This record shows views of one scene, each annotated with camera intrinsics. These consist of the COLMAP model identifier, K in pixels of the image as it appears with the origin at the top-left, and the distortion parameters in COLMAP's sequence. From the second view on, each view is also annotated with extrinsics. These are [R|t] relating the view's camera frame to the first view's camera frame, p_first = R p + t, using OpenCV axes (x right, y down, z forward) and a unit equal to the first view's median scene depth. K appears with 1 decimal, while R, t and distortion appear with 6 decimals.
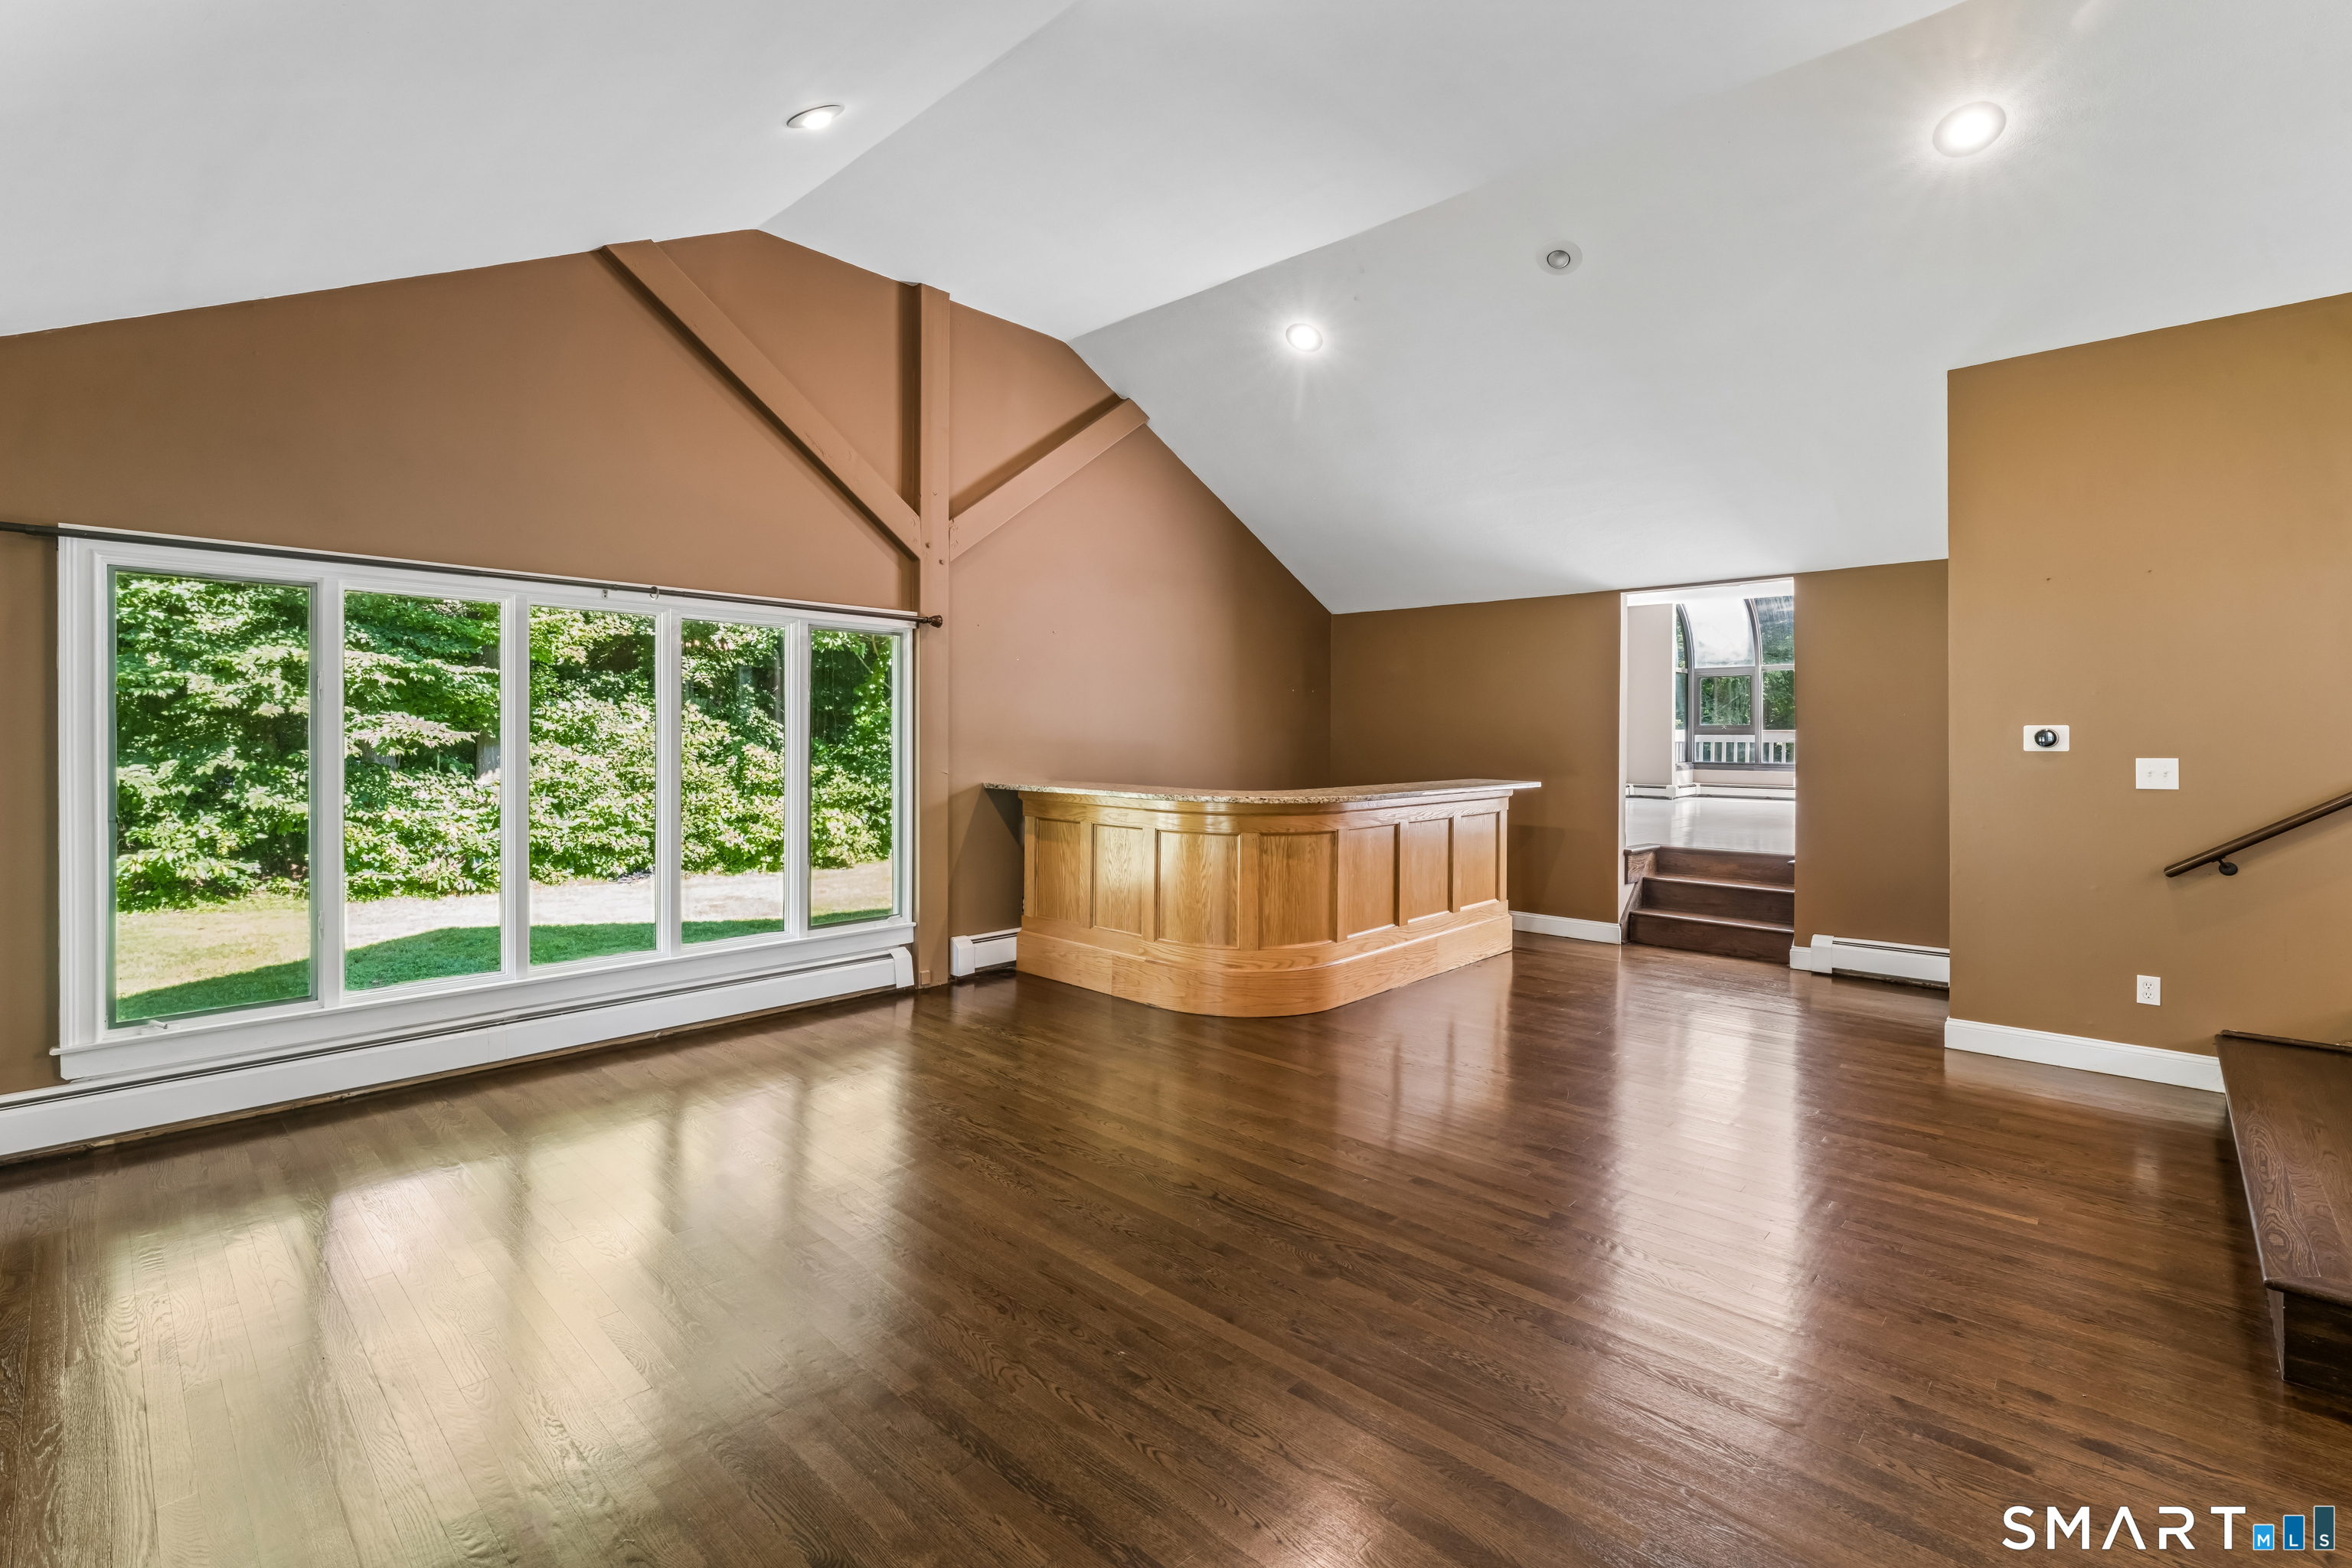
lens RADIAL K [[1042.2, 0, 1163.6], [0, 1042.2, 741.2], [0, 0, 1]] dist [-0.007640, -0.000399]
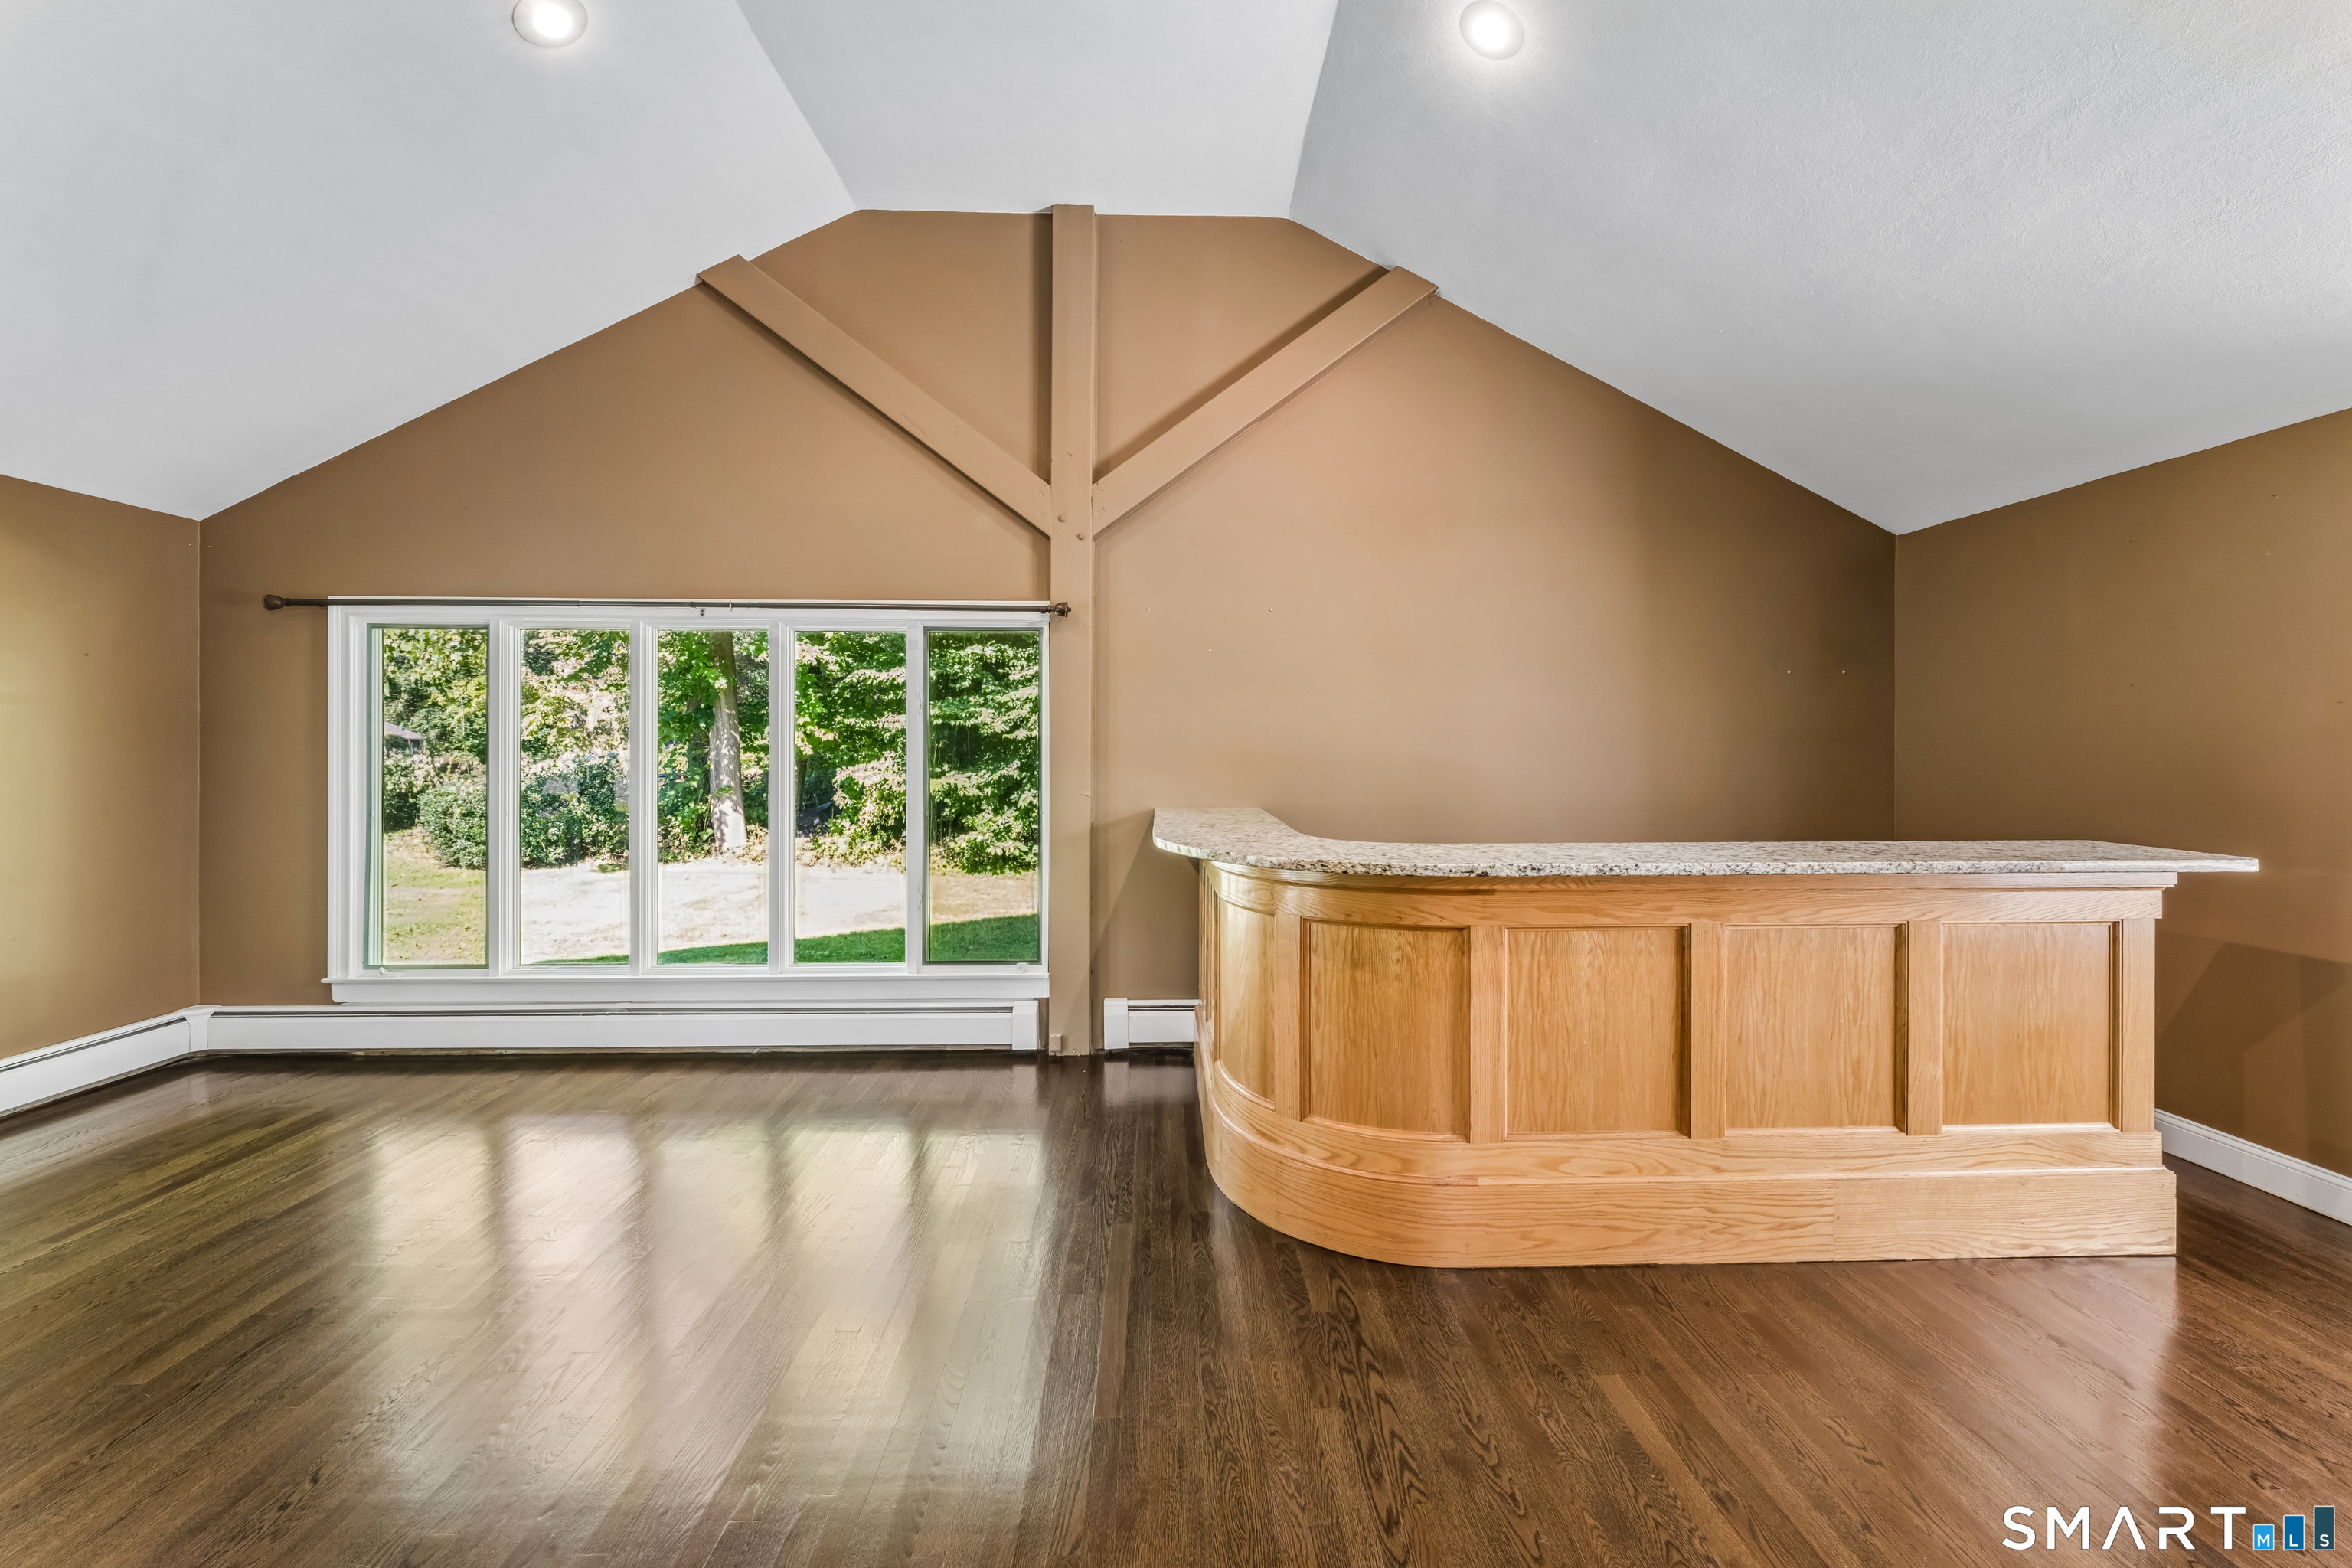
lens RADIAL K [[959.5, 0, 1182.8], [0, 959.5, 752.7], [0, 0, 1]] dist [-0.005356, -0.001247]
pose [[0.715711, -0.002507, -0.698392, 0.369506], [-0.002020, 0.999982, -0.005660, 0.001593], [0.698394, 0.005462, 0.715693, 0.519024]]
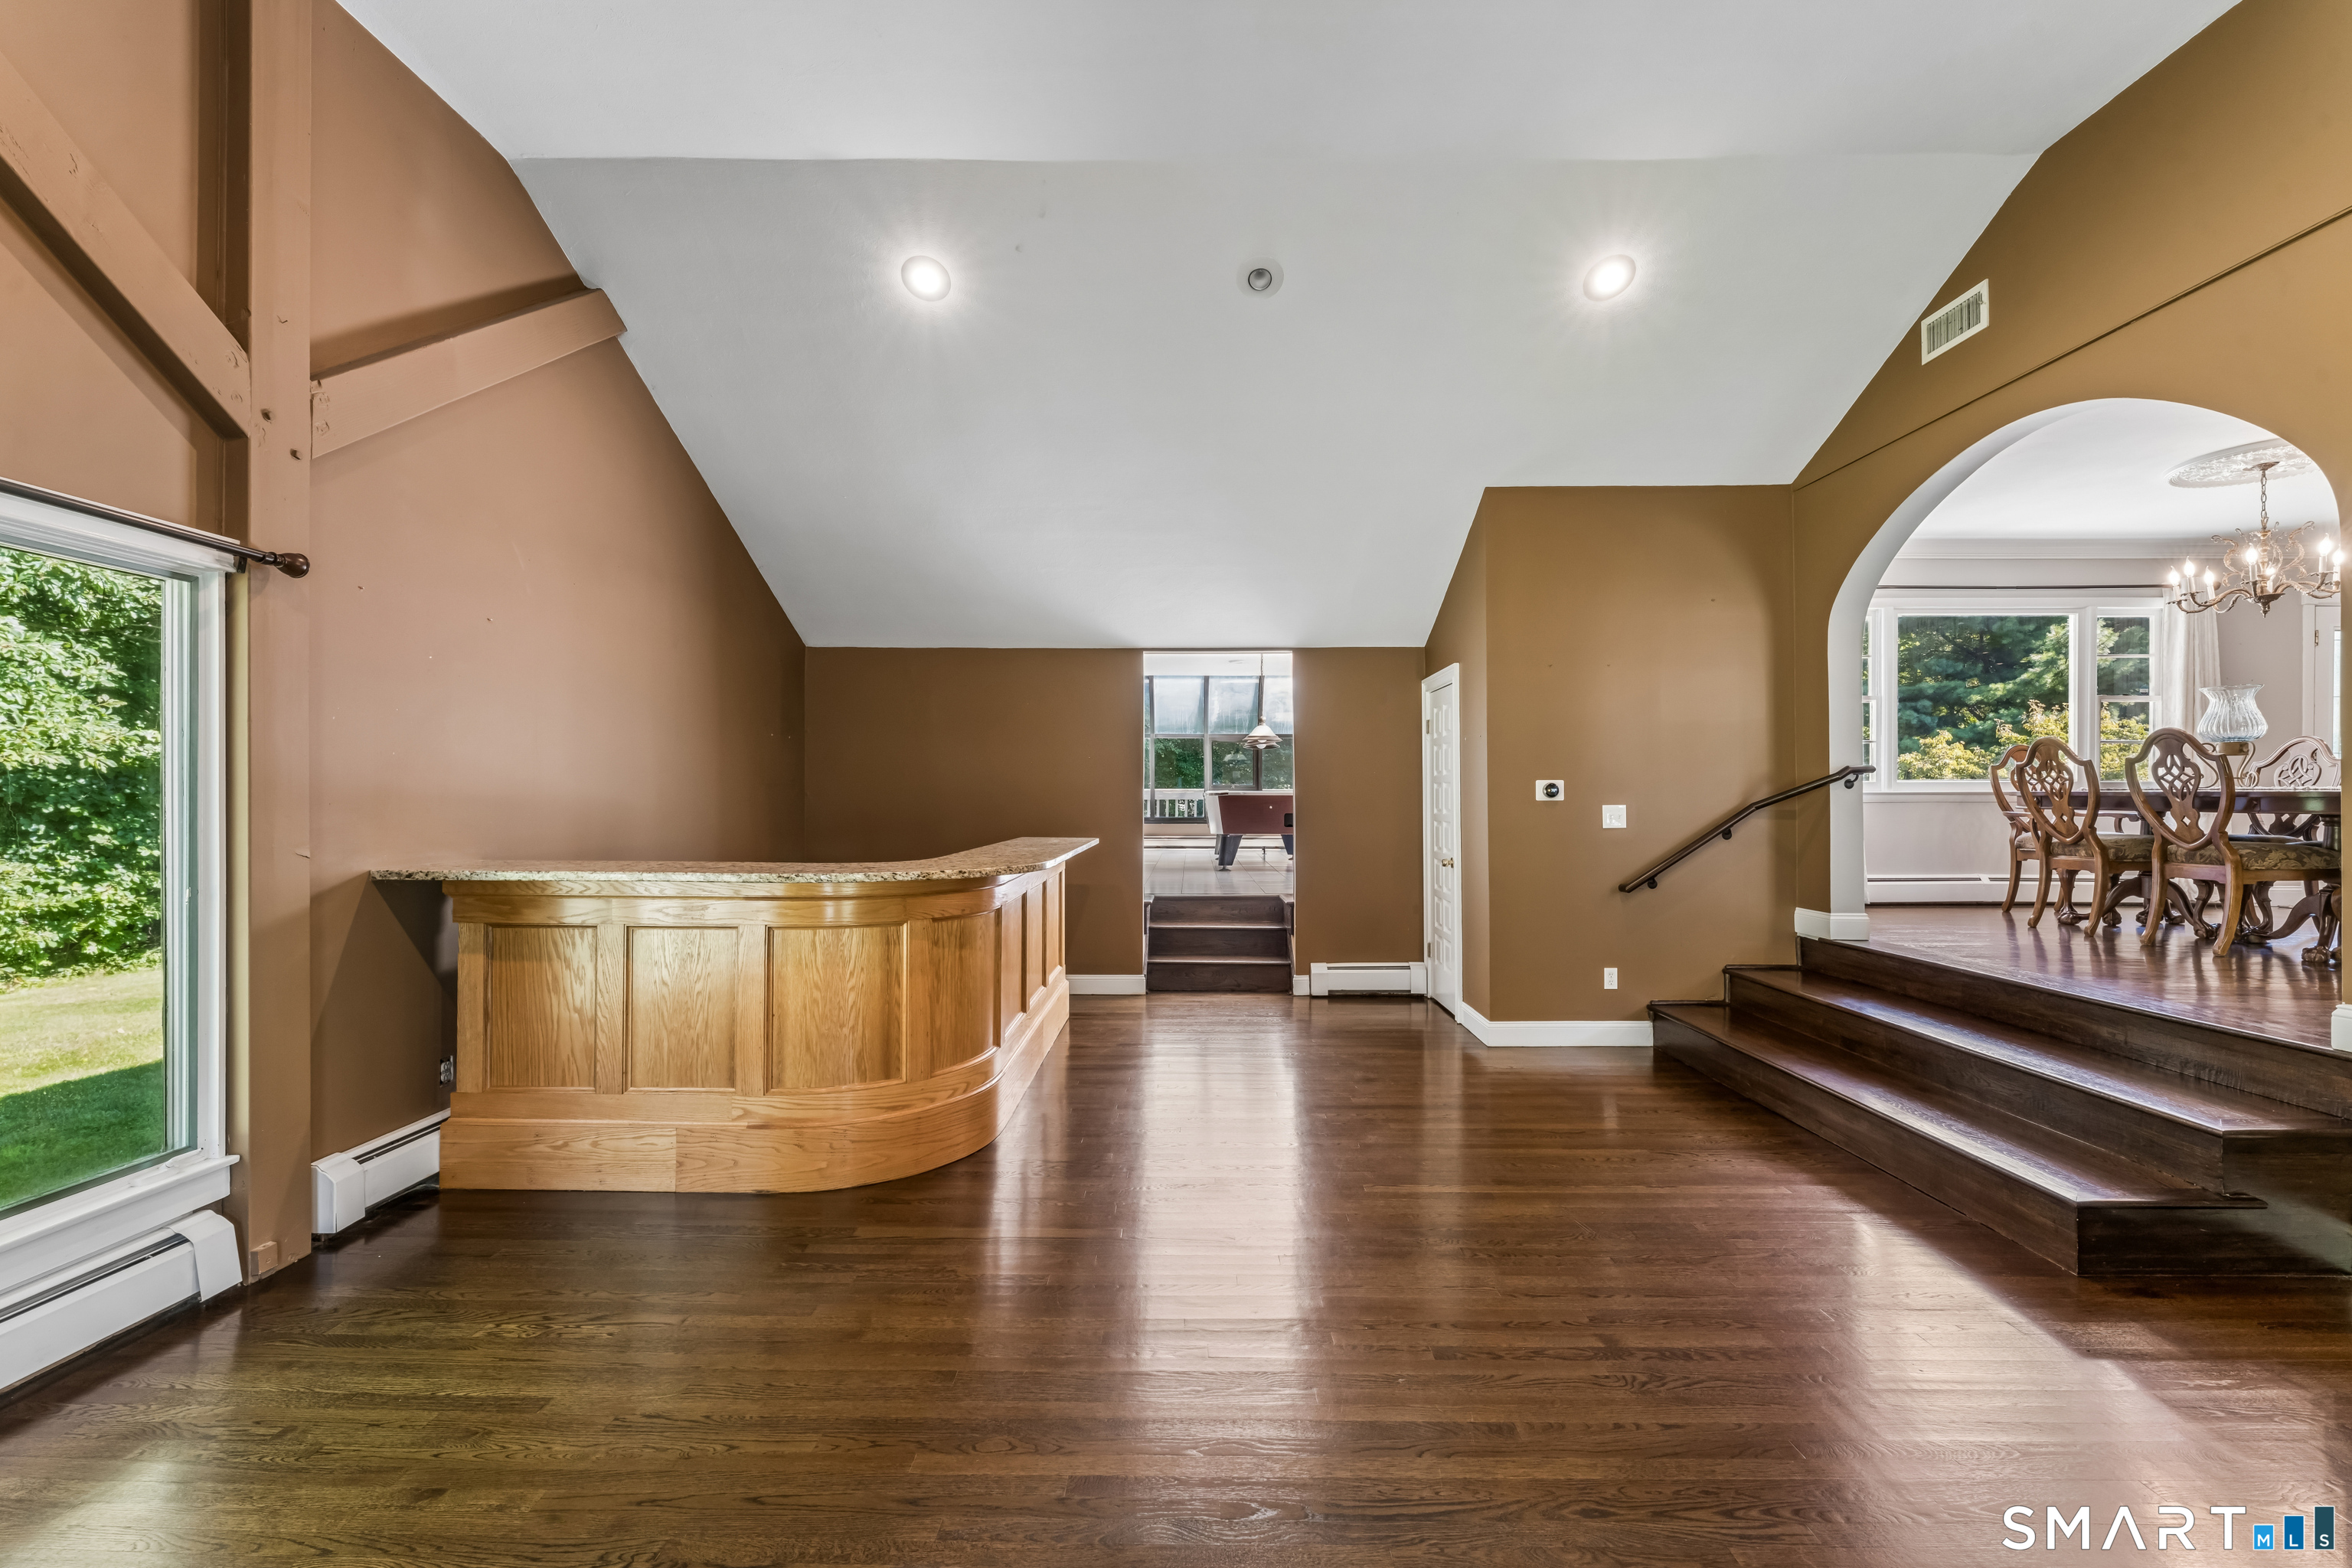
lens RADIAL K [[959.5, 0, 1184.2], [0, 959.5, 797.4], [0, 0, 1]] dist [-0.005356, -0.001247]
pose [[0.728242, -0.002479, 0.685316, -0.217011], [0.005897, 0.999979, -0.002650, 0.004862], [-0.685295, 0.005971, 0.728241, 0.344580]]
